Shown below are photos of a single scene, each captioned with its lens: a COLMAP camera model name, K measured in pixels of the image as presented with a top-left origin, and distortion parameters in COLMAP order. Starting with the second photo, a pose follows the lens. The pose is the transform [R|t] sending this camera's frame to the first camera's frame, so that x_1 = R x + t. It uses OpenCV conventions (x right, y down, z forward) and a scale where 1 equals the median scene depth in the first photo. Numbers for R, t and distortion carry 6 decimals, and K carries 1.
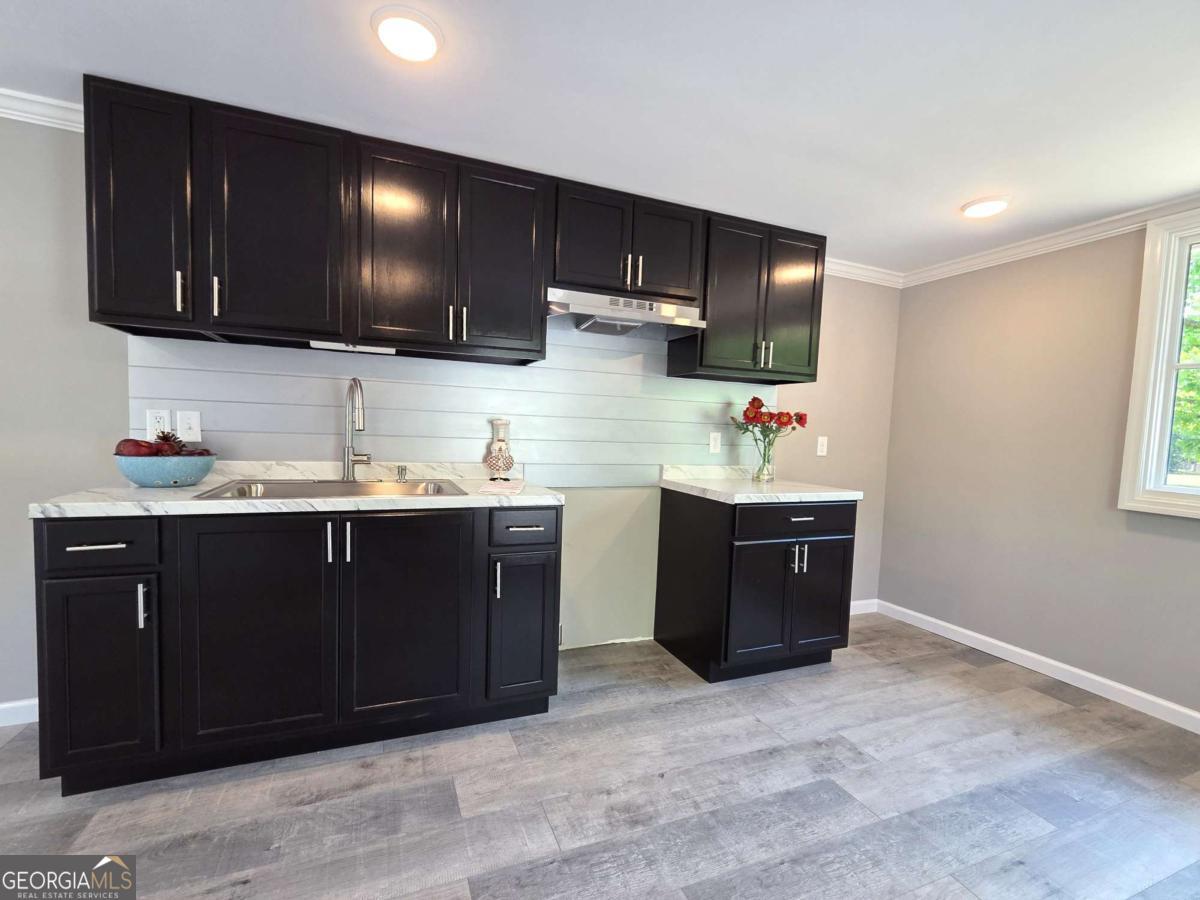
lens RADIAL K [[522.6, 0, 589.0], [0, 522.6, 455.8], [0, 0, 1]] dist [0.000030, -0.000268]
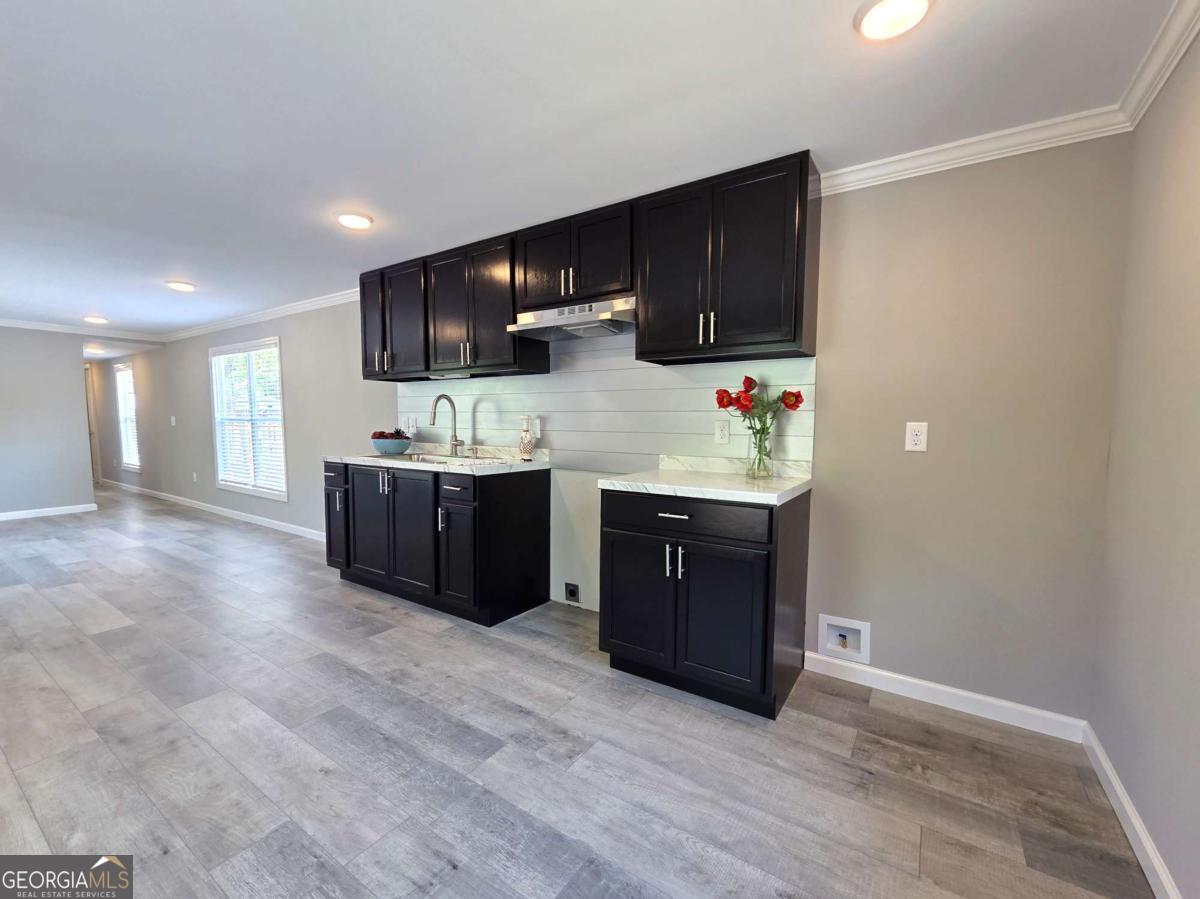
lens RADIAL K [[509.7, 0, 589.2], [0, 509.7, 452.9], [0, 0, 1]] dist [0.000017, -0.000206]
pose [[0.556256, 0.019538, -0.830781, 1.094179], [-0.031672, 0.999496, 0.002299, 0.020684], [0.830407, 0.025034, 0.556594, 0.434455]]
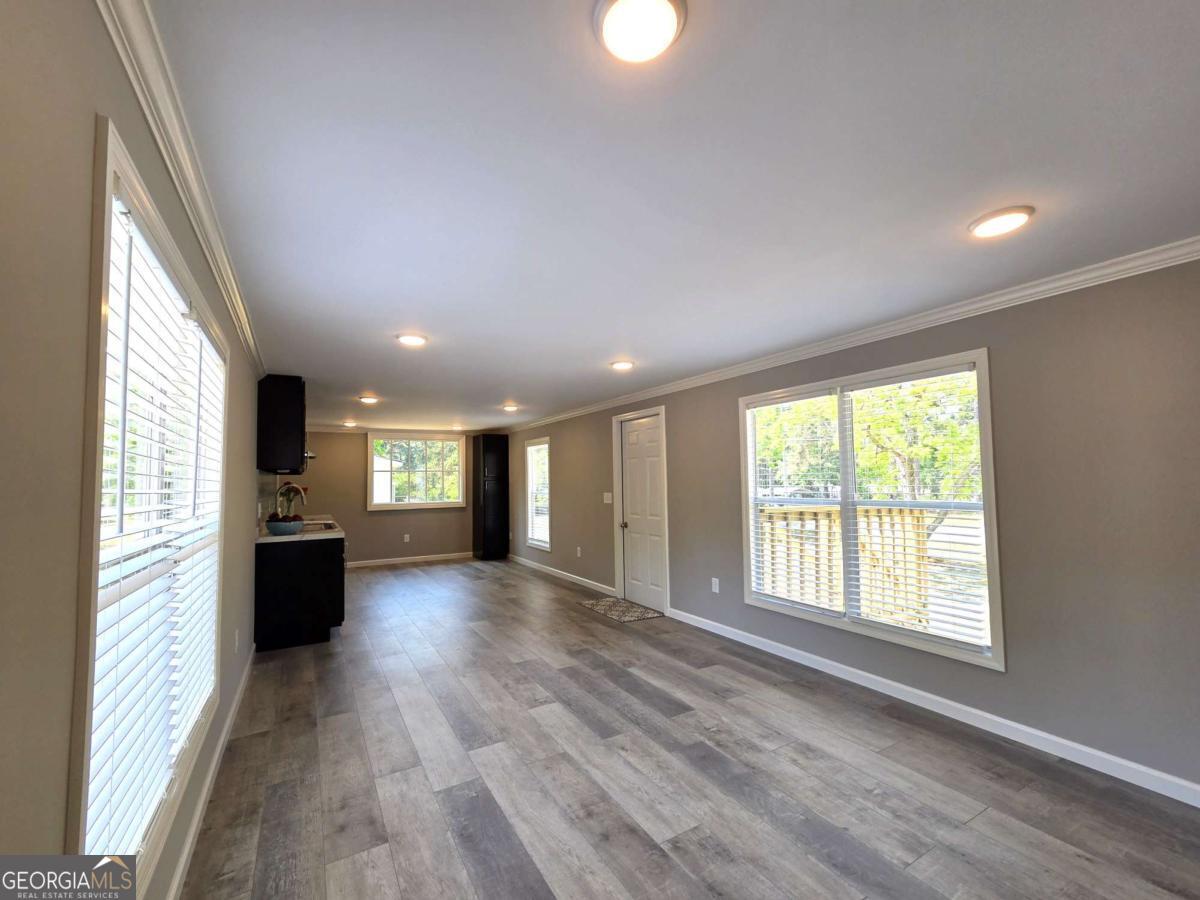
lens RADIAL K [[492.2, 0, 590.0], [0, 492.2, 456.7], [0, 0, 1]] dist [0.000762, -0.000133]
pose [[-0.140803, 0.013129, 0.989951, -2.627822], [0.070814, 0.997485, -0.003156, -0.153509], [-0.987502, 0.069658, -0.141379, -0.042677]]
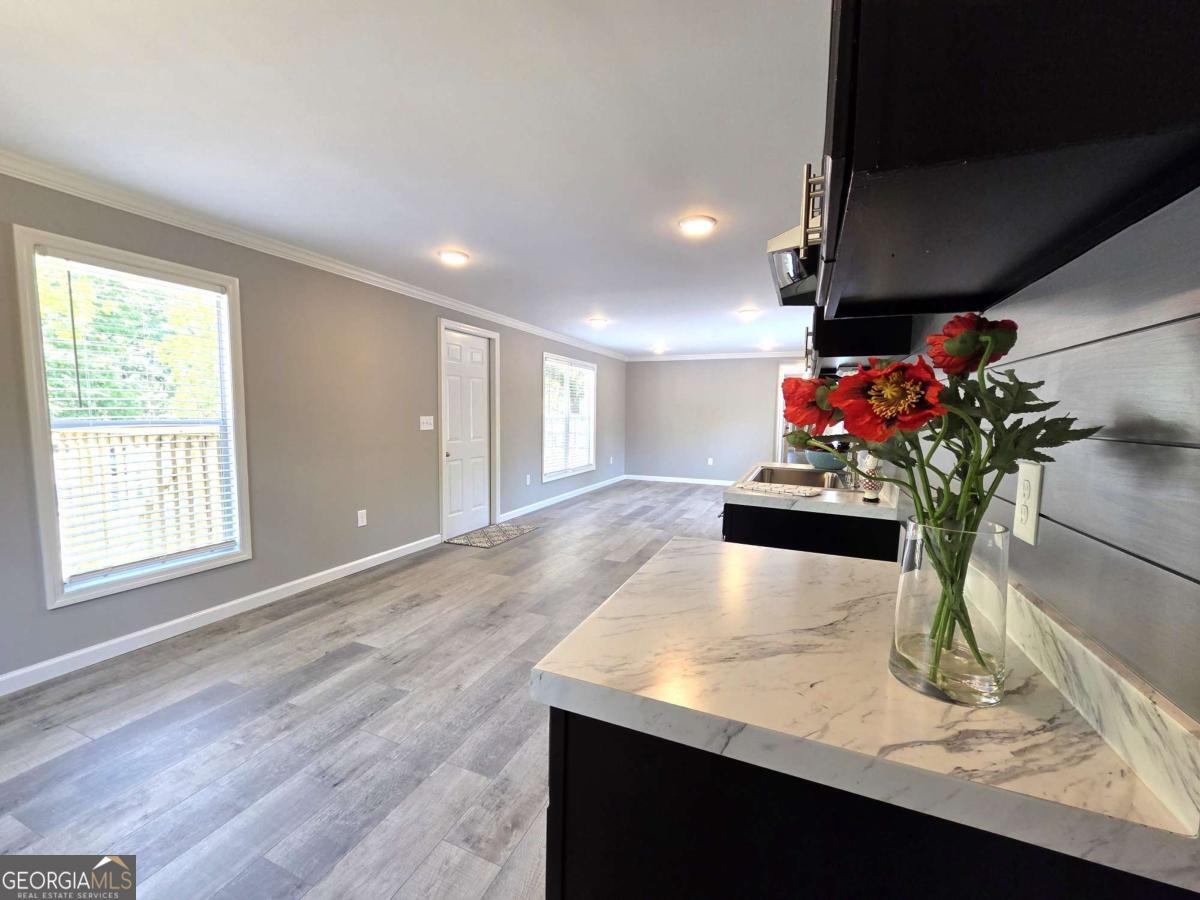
lens RADIAL K [[497.1, 0, 592.1], [0, 497.1, 455.3], [0, 0, 1]] dist [-0.000929, 0.000037]
pose [[-0.710393, 0.010496, -0.703727, 0.768051], [-0.088269, 0.990665, 0.103881, -0.075433], [0.698248, 0.135913, -0.702835, 1.339119]]
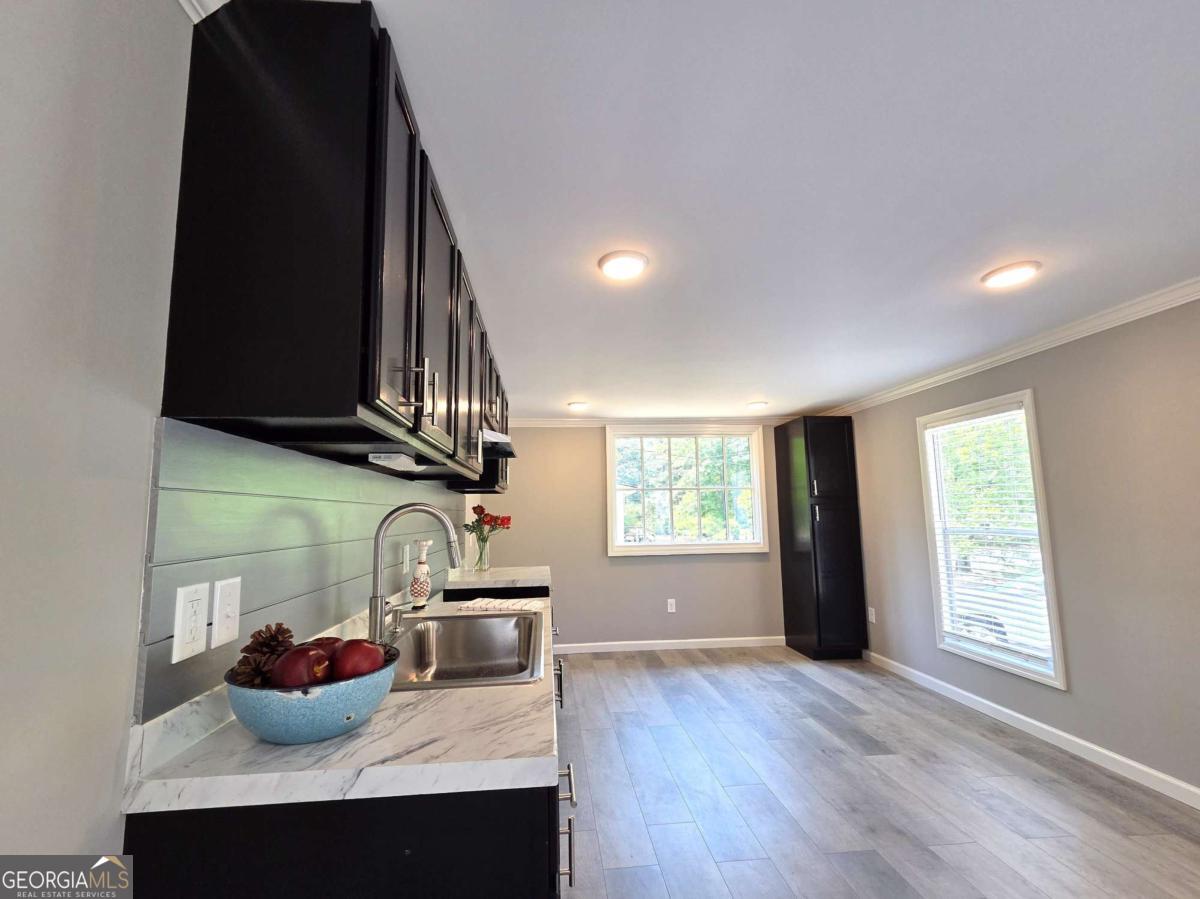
lens RADIAL K [[501.1, 0, 591.1], [0, 501.1, 458.5], [0, 0, 1]] dist [0.000158, -0.000179]
pose [[0.288187, 0.065425, 0.955336, -1.004375], [0.085041, 0.991972, -0.093587, -0.111147], [-0.953790, 0.108214, 0.280310, 0.482071]]
